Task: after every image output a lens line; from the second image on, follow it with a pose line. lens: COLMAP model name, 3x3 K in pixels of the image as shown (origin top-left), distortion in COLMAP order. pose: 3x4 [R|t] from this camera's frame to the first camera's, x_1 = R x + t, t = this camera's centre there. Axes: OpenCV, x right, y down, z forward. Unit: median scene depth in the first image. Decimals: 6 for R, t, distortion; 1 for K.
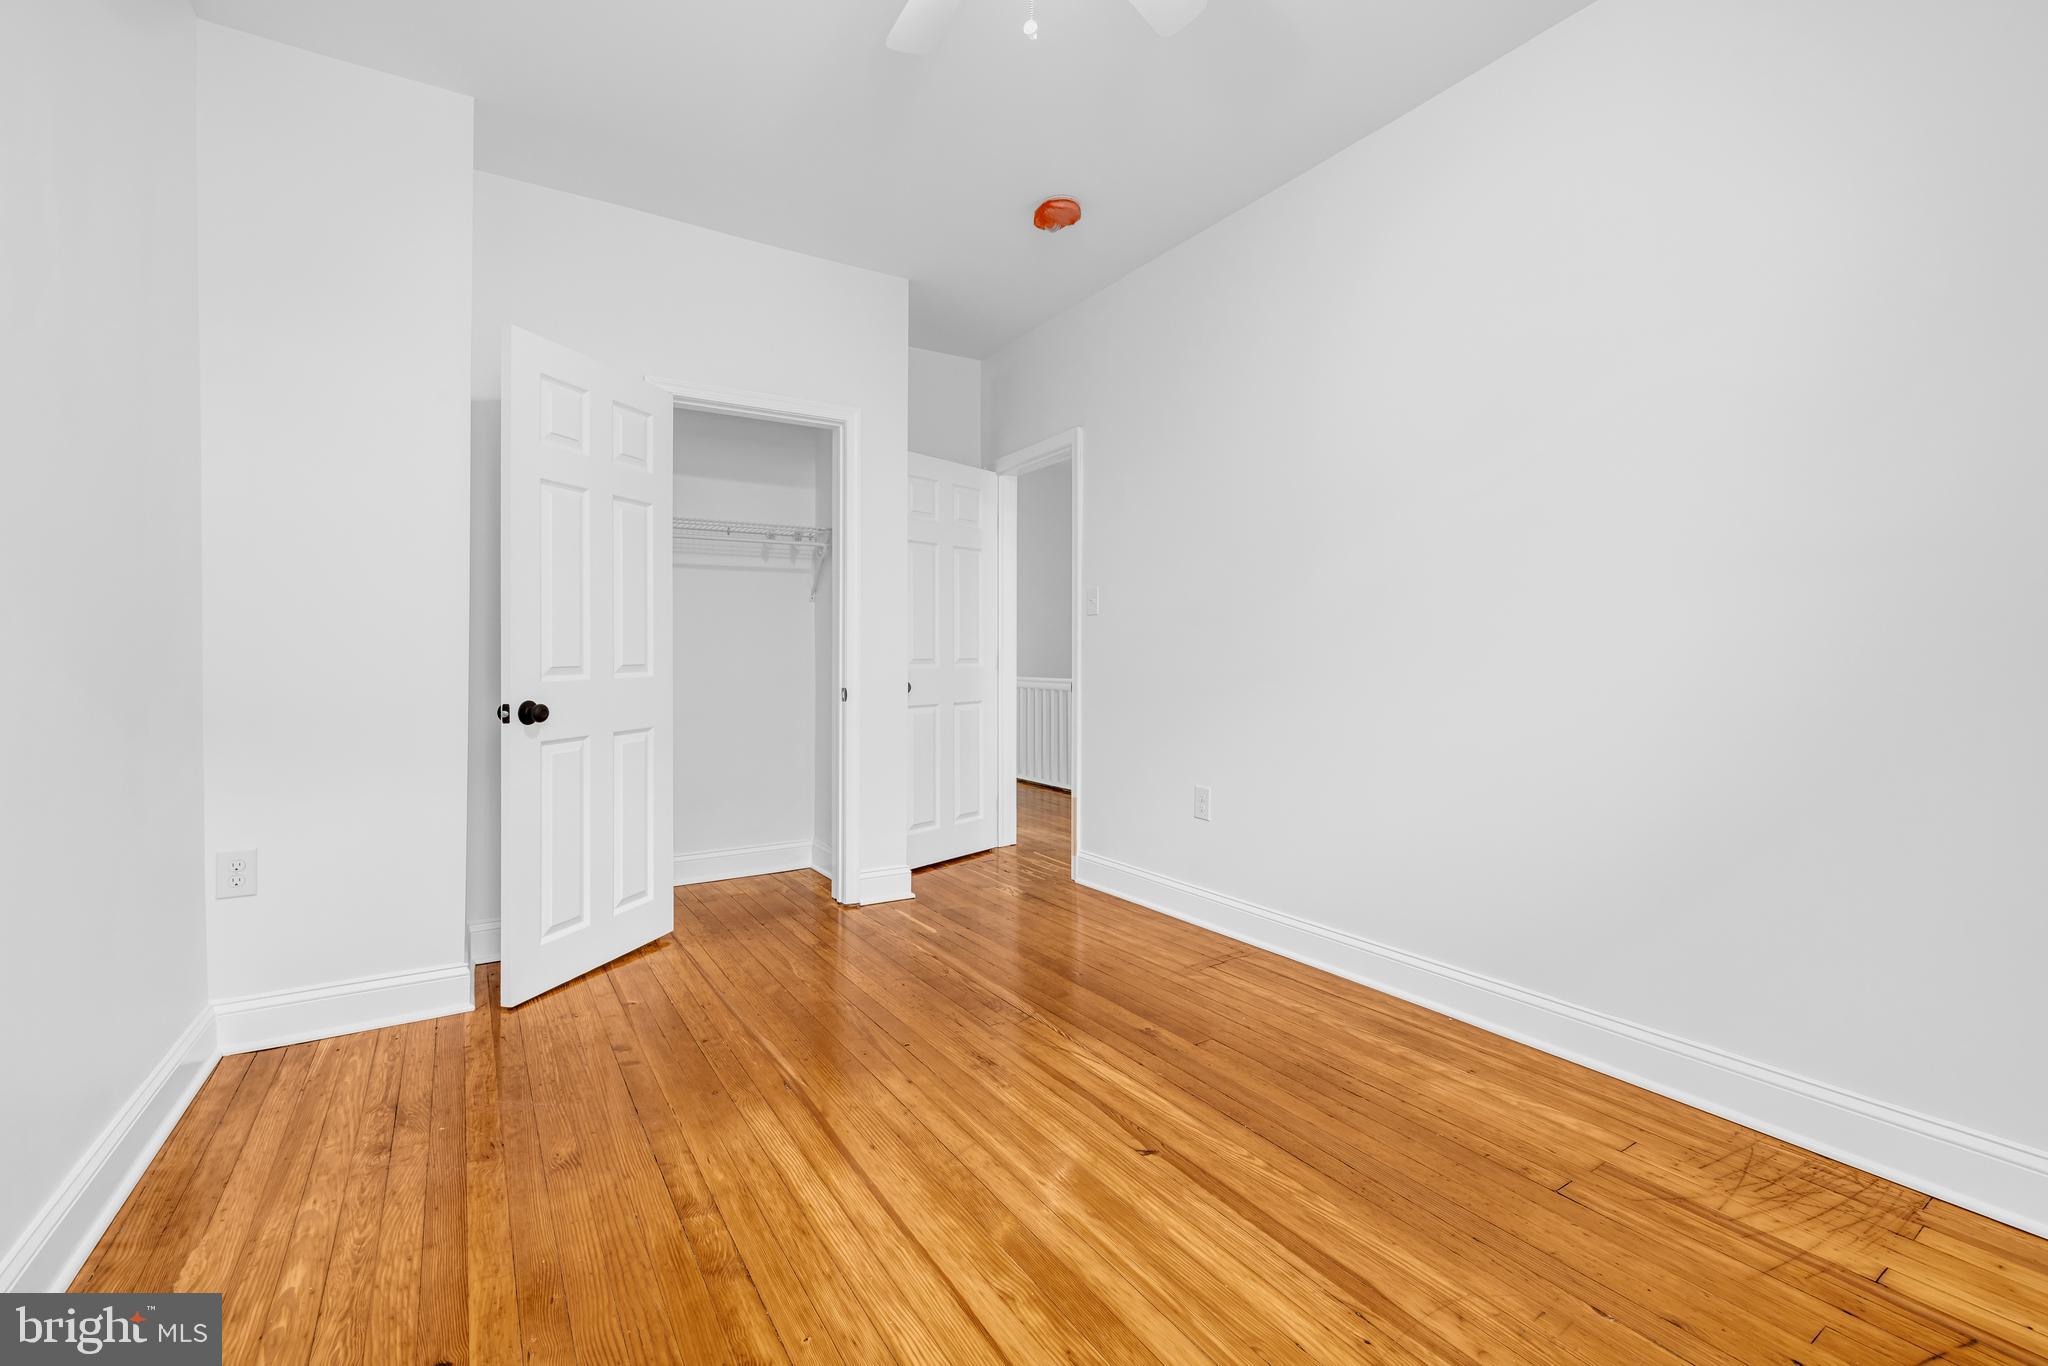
lens RADIAL K [[879.8, 0, 1022.6], [0, 879.8, 674.1], [0, 0, 1]] dist [0.002773, 0.000259]
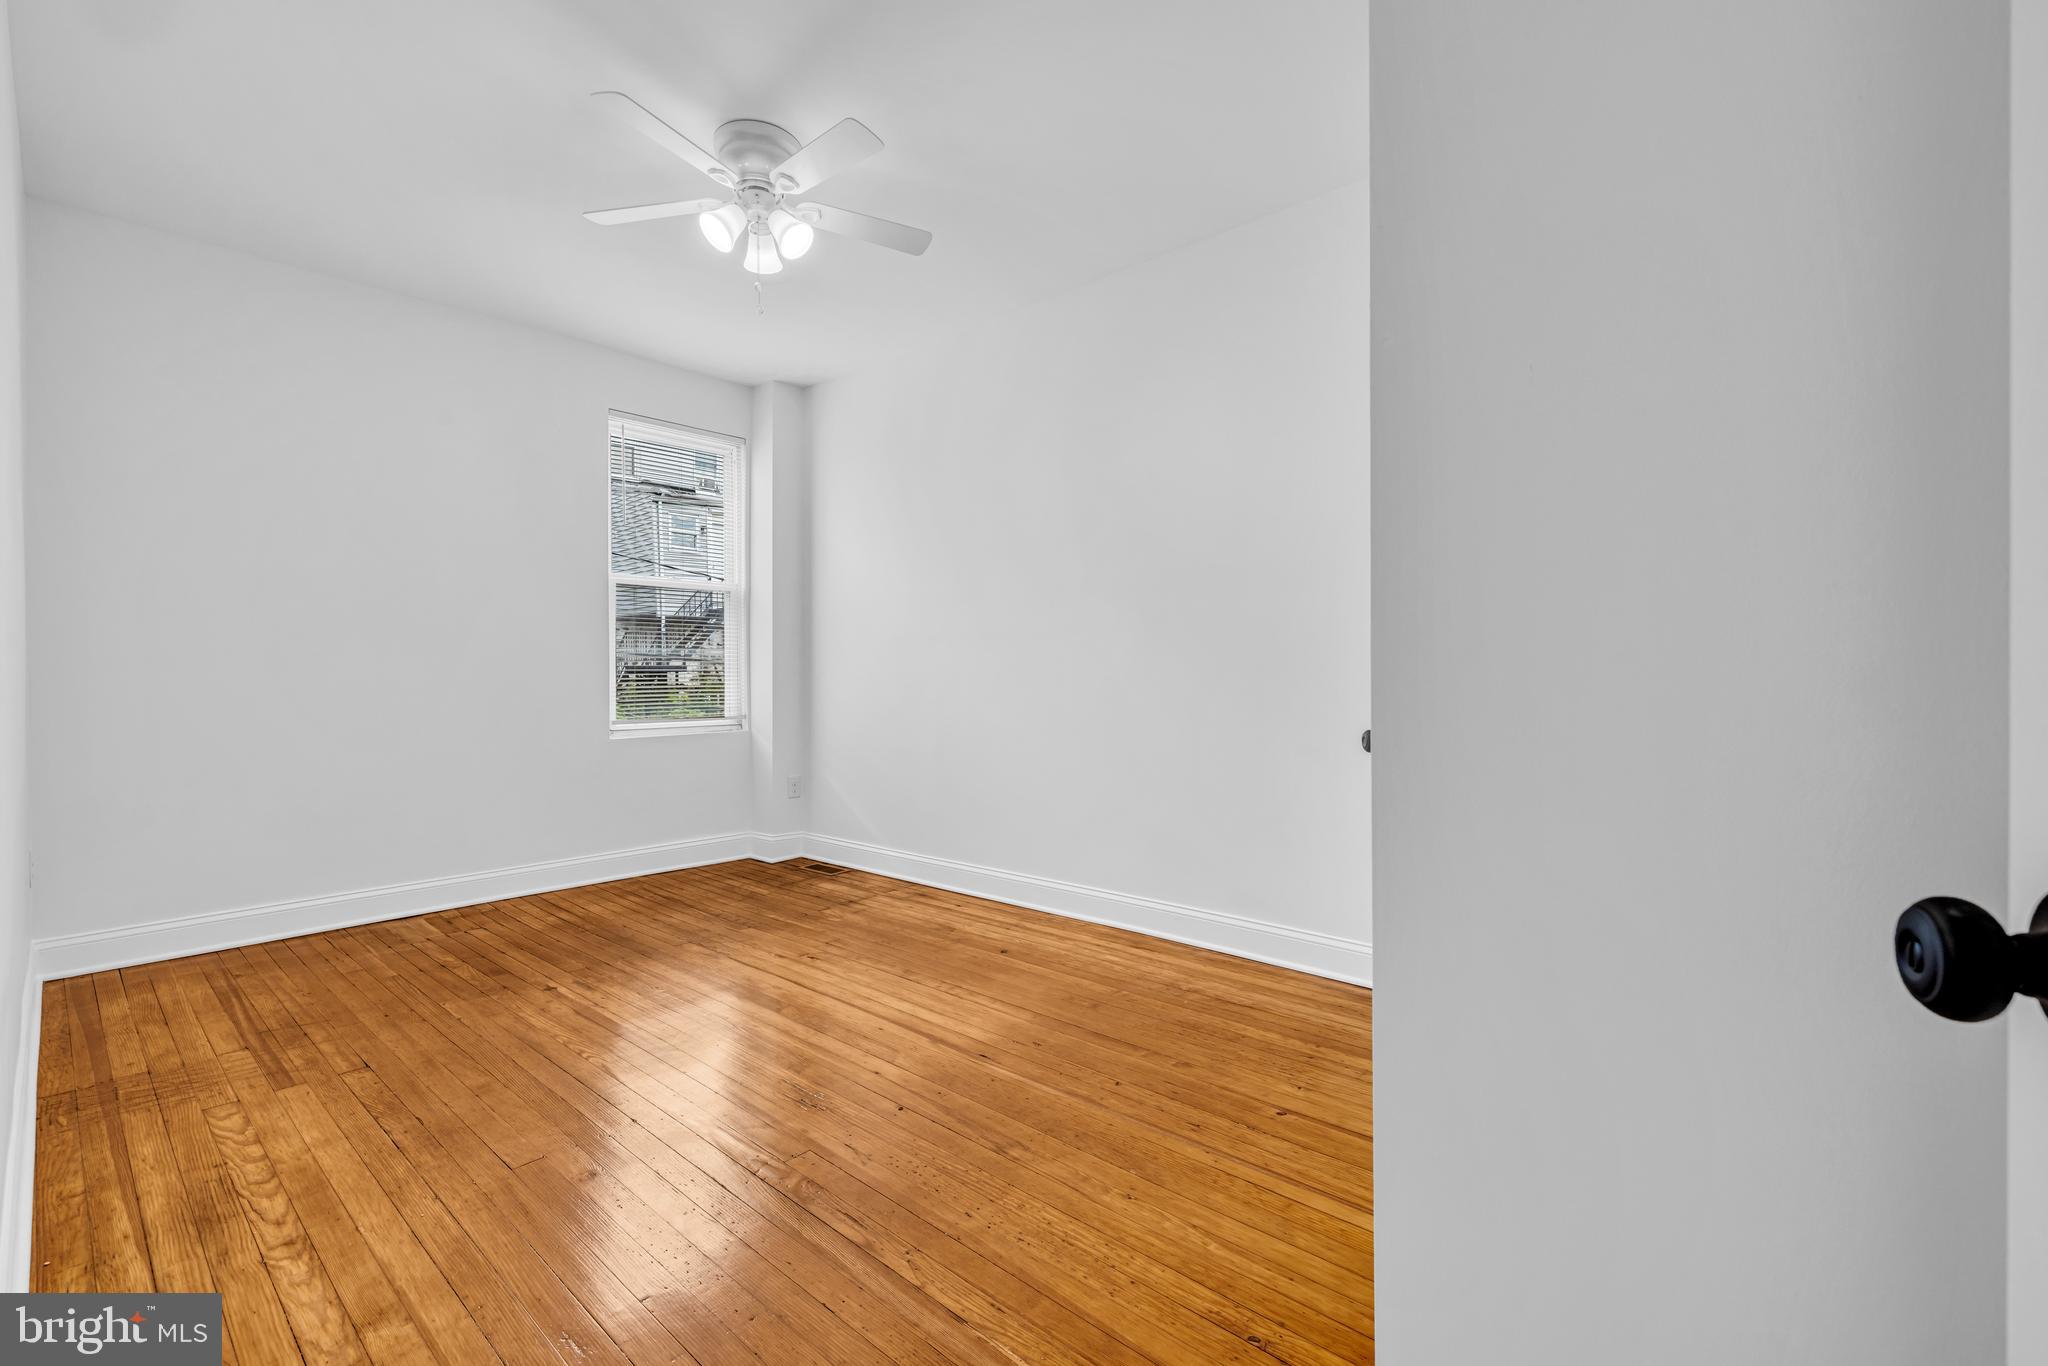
lens RADIAL K [[879.8, 0, 1022.7], [0, 879.8, 676.5], [0, 0, 1]] dist [0.002773, 0.000259]
pose [[-0.962690, 0.004586, -0.270568, -0.011666], [0.000339, 0.999876, 0.015740, -0.042524], [0.270607, 0.015061, -0.962572, 2.344506]]
